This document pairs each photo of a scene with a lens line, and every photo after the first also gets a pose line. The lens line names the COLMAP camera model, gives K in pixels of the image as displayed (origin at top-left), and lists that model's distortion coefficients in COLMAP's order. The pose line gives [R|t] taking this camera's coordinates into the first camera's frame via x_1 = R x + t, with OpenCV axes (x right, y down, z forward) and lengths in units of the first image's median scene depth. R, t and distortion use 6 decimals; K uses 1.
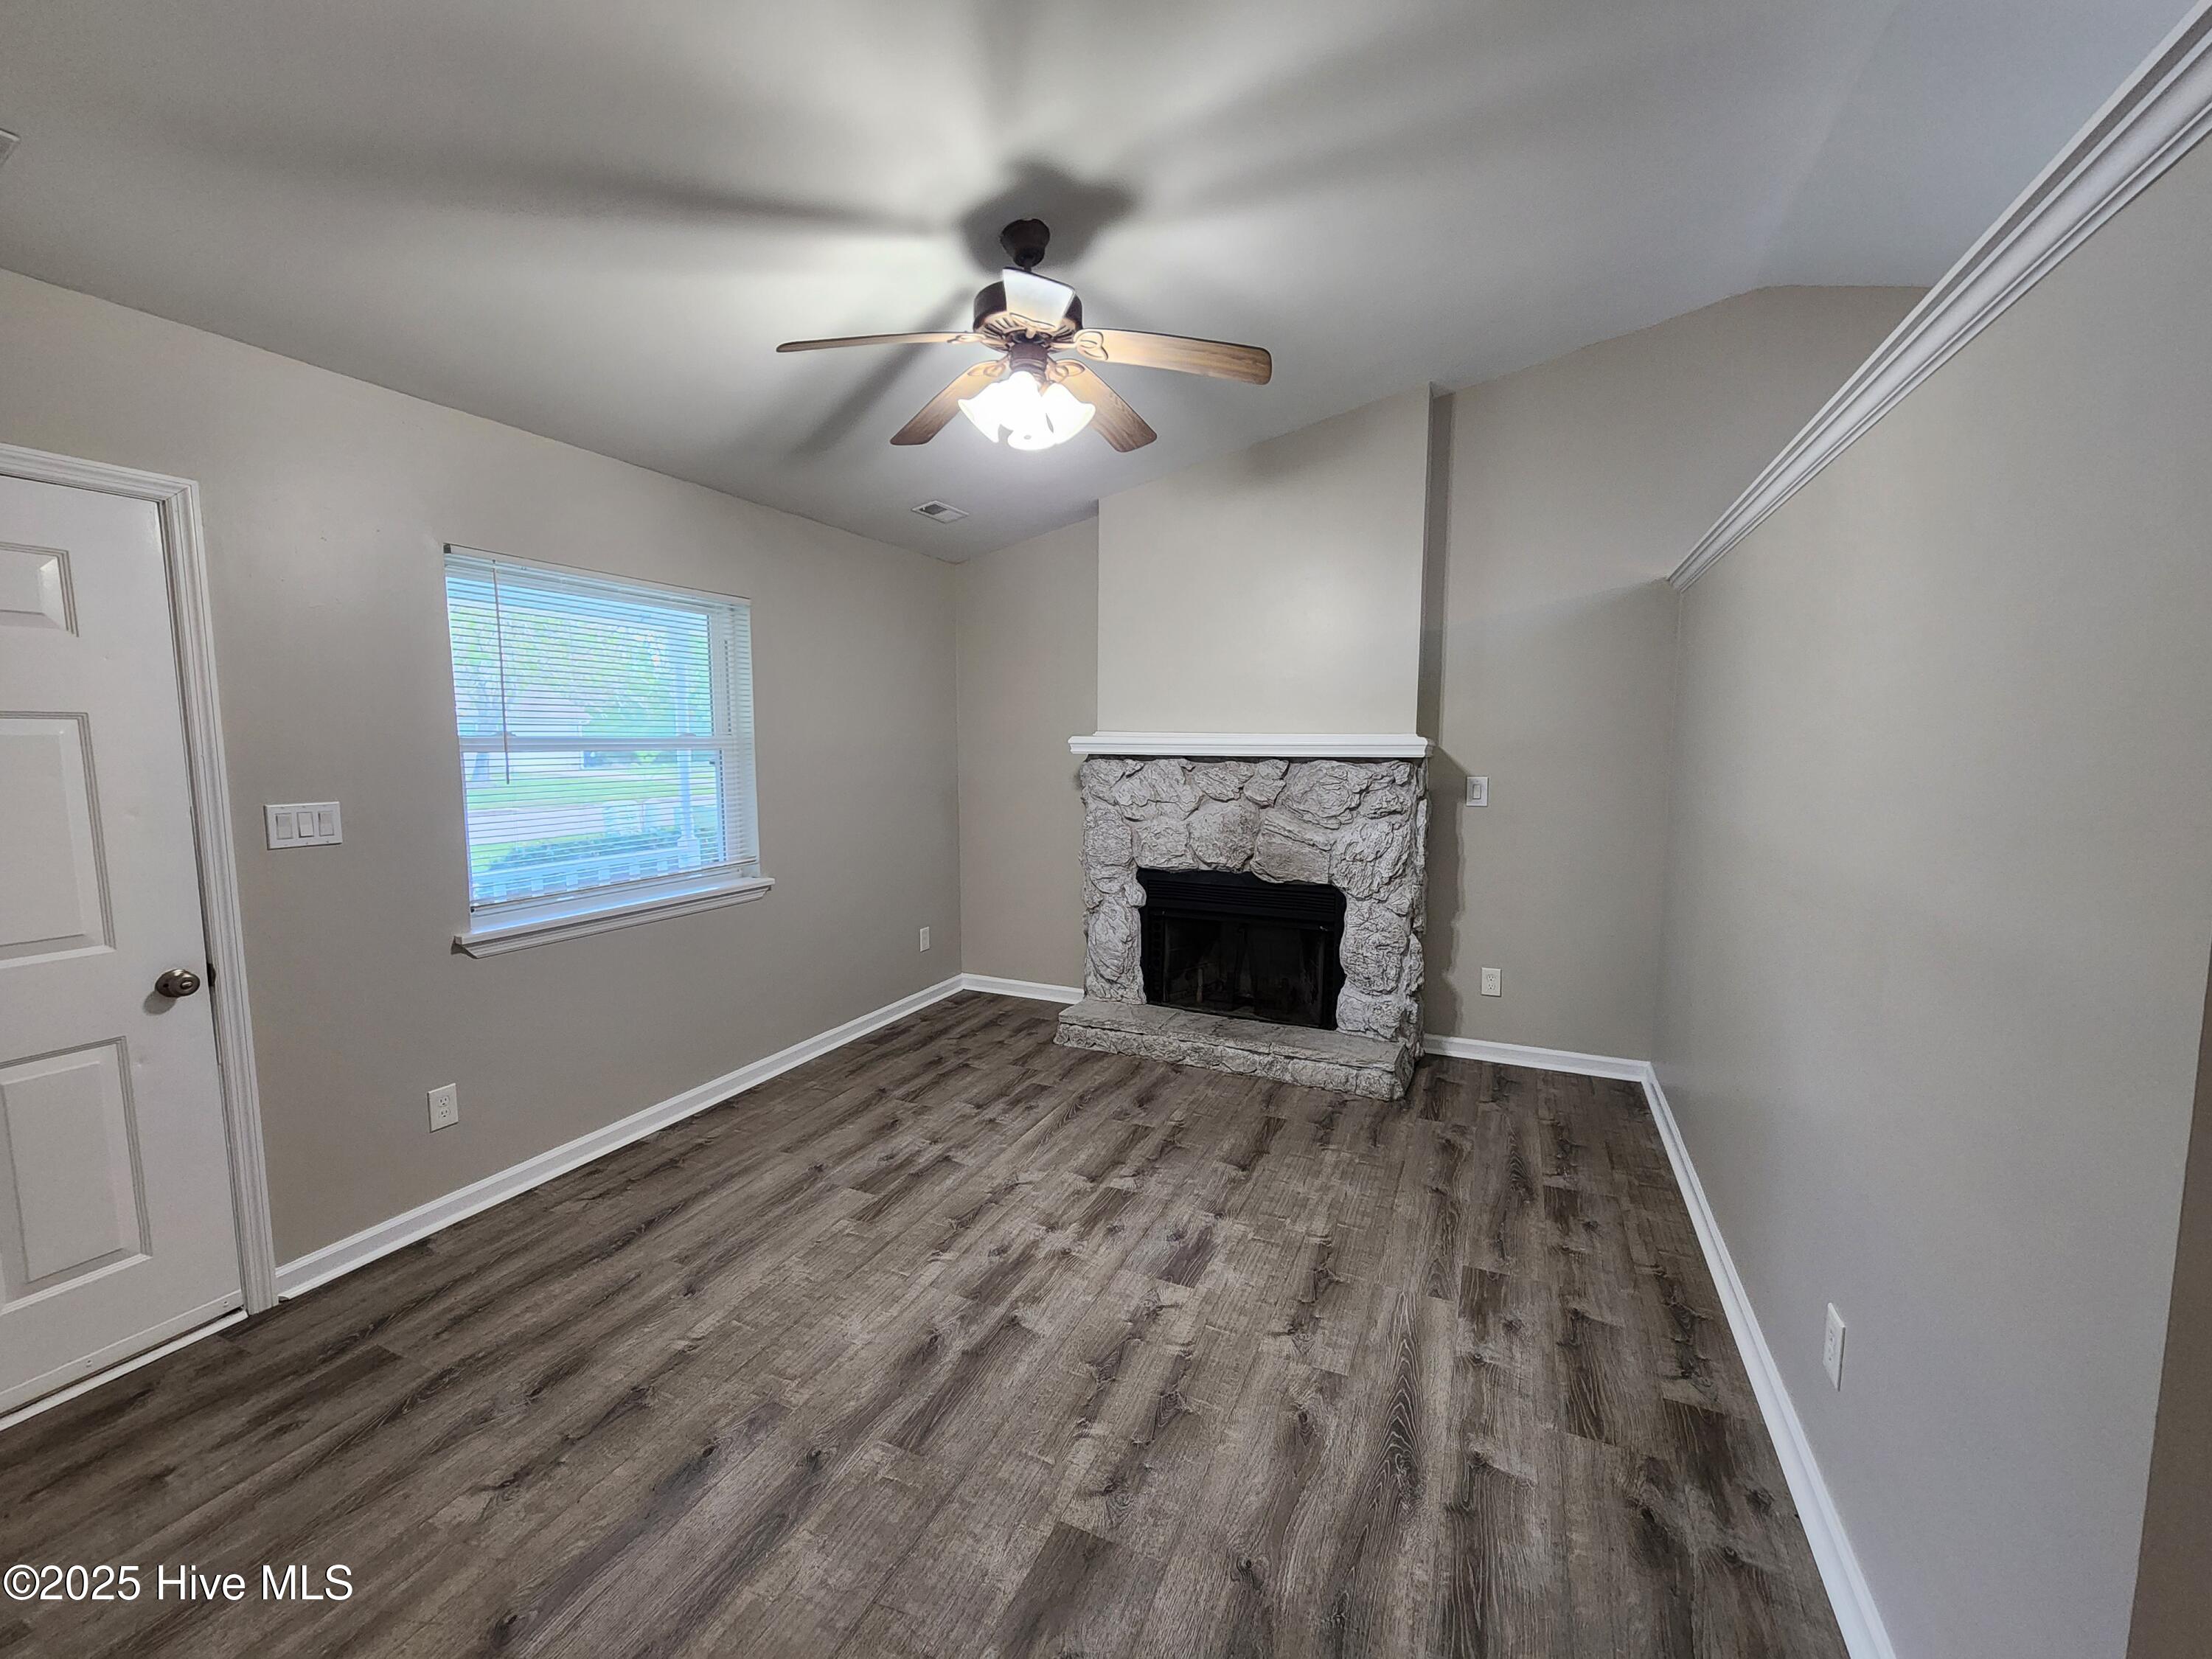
lens RADIAL K [[912.5, 0, 1096.2], [0, 912.5, 831.3], [0, 0, 1]] dist [0.001109, -0.000076]
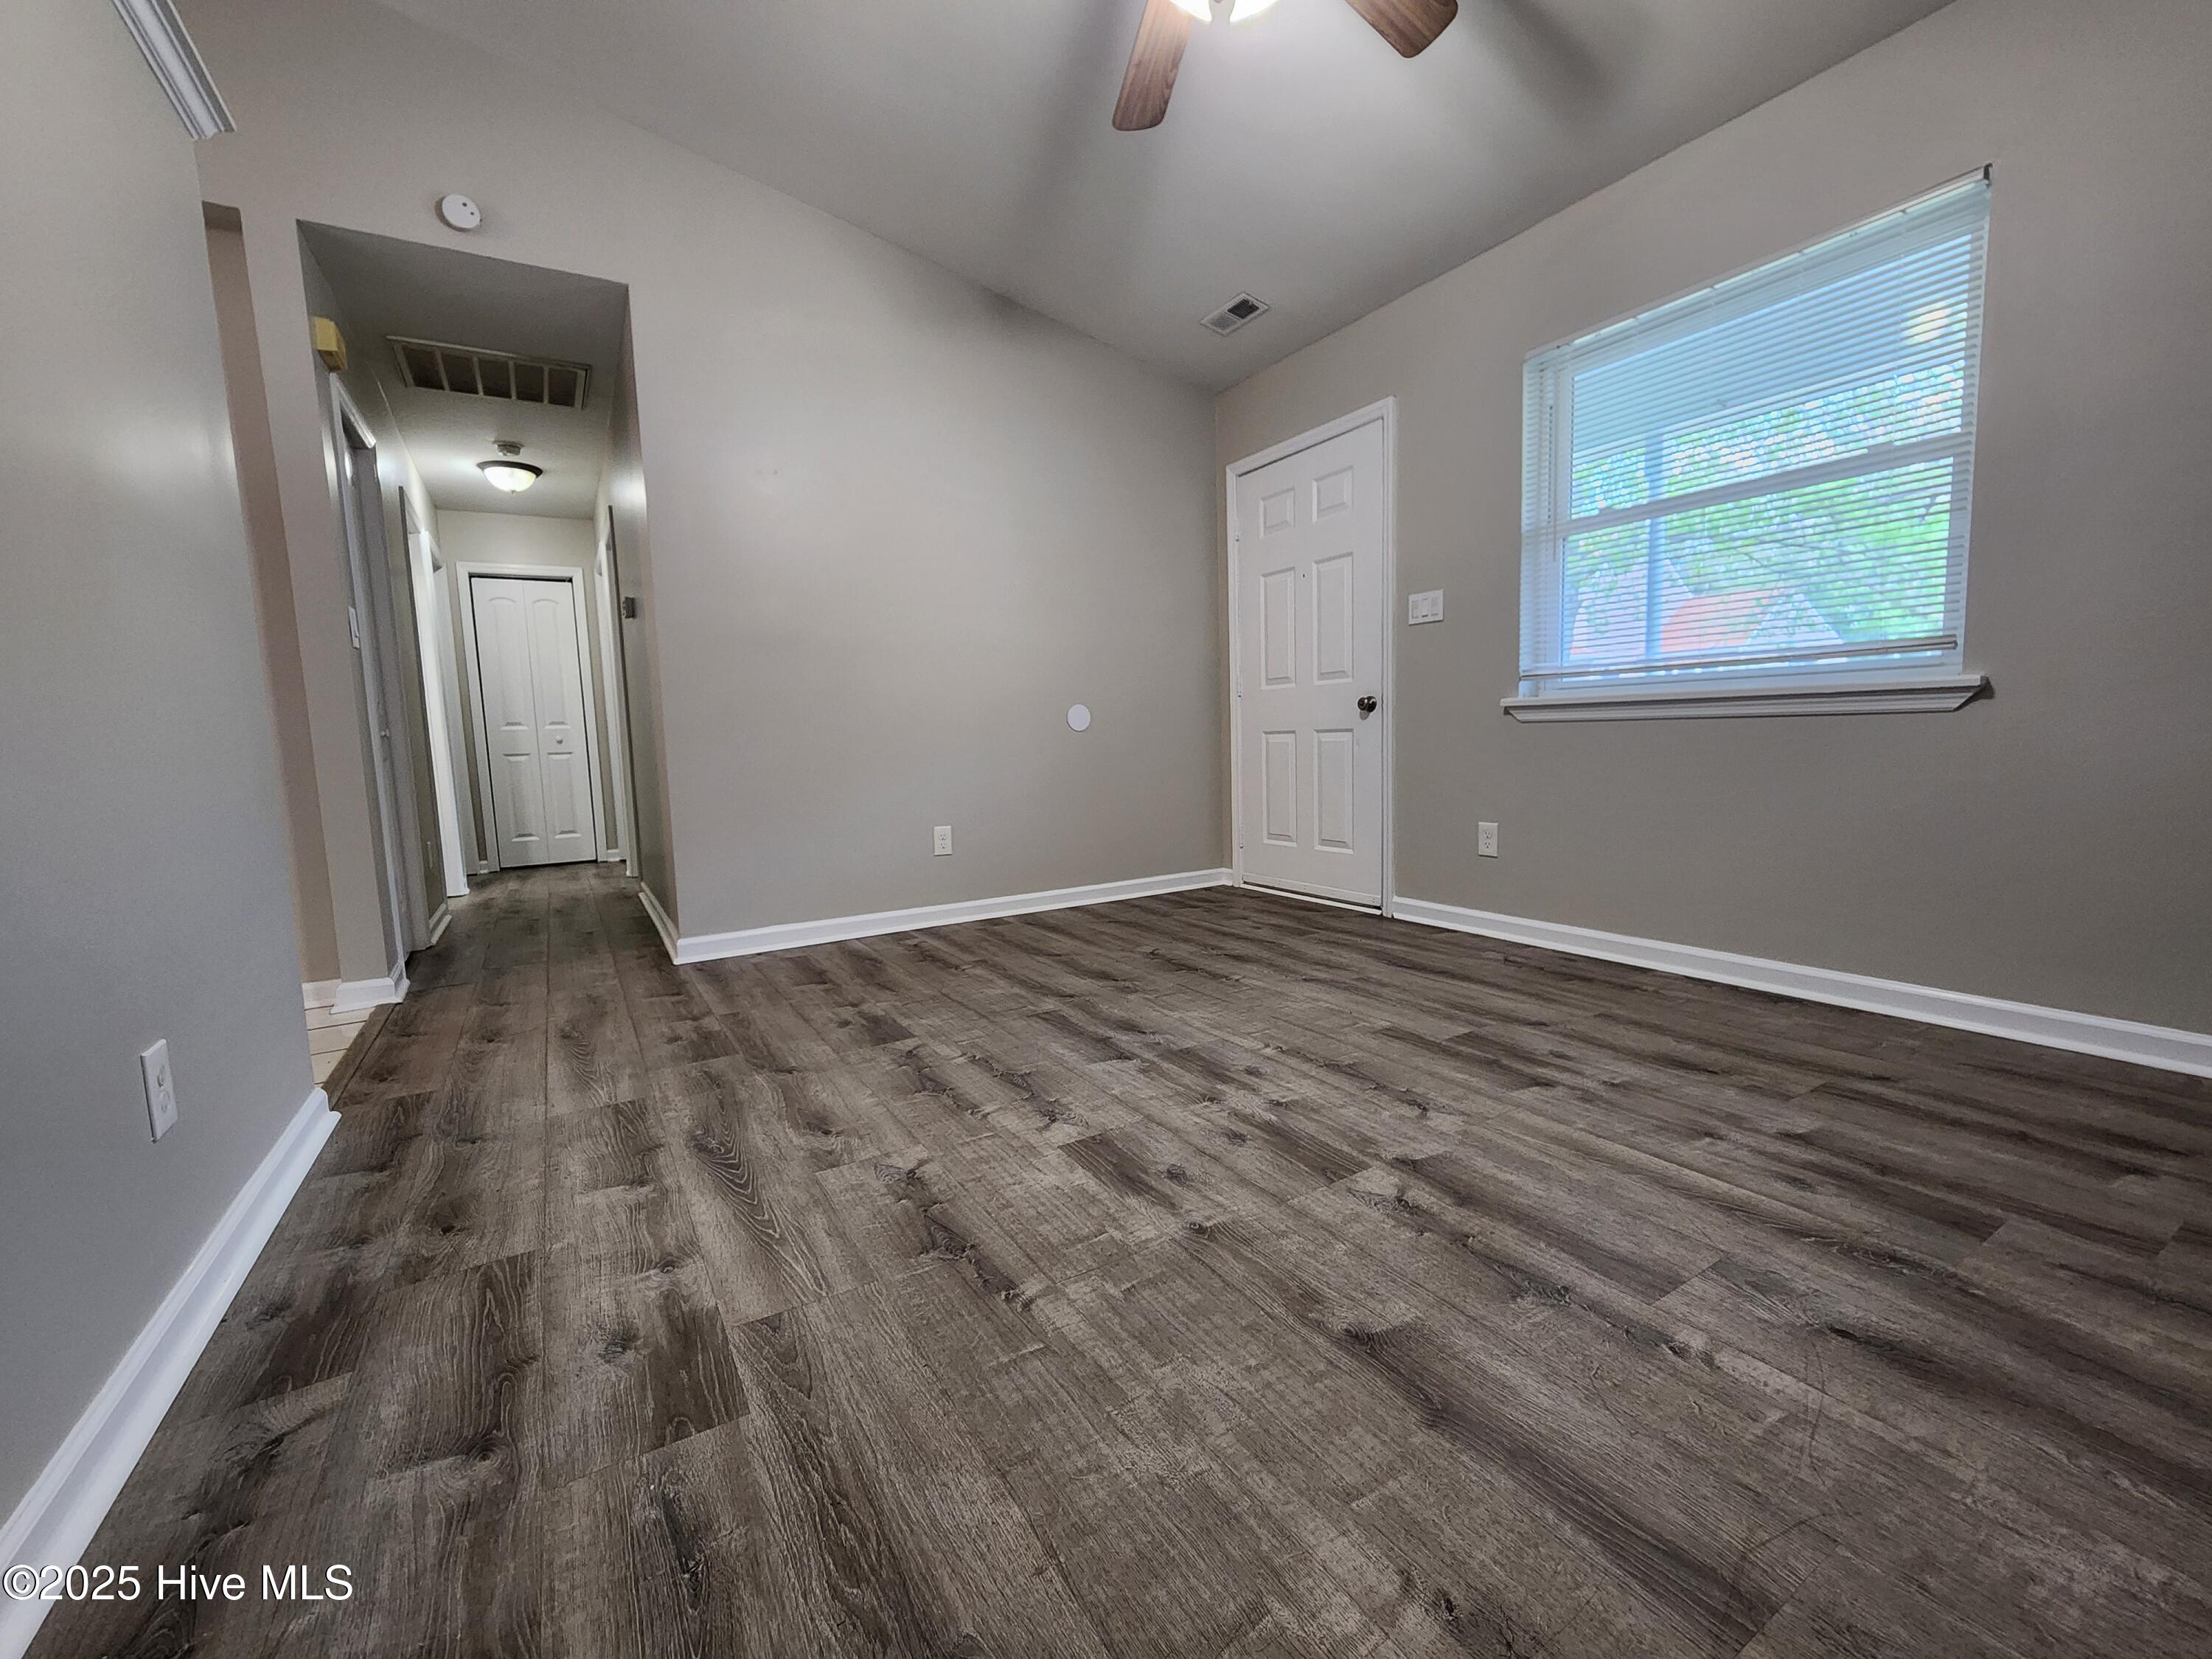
lens RADIAL K [[912.5, 0, 1096.2], [0, 912.5, 831.3], [0, 0, 1]] dist [0.001109, -0.000076]
pose [[-0.568473, 0.108595, -0.815503, 0.654172], [-0.049649, 0.984915, 0.165763, 0.125502], [0.821202, 0.134721, -0.554506, 1.384498]]
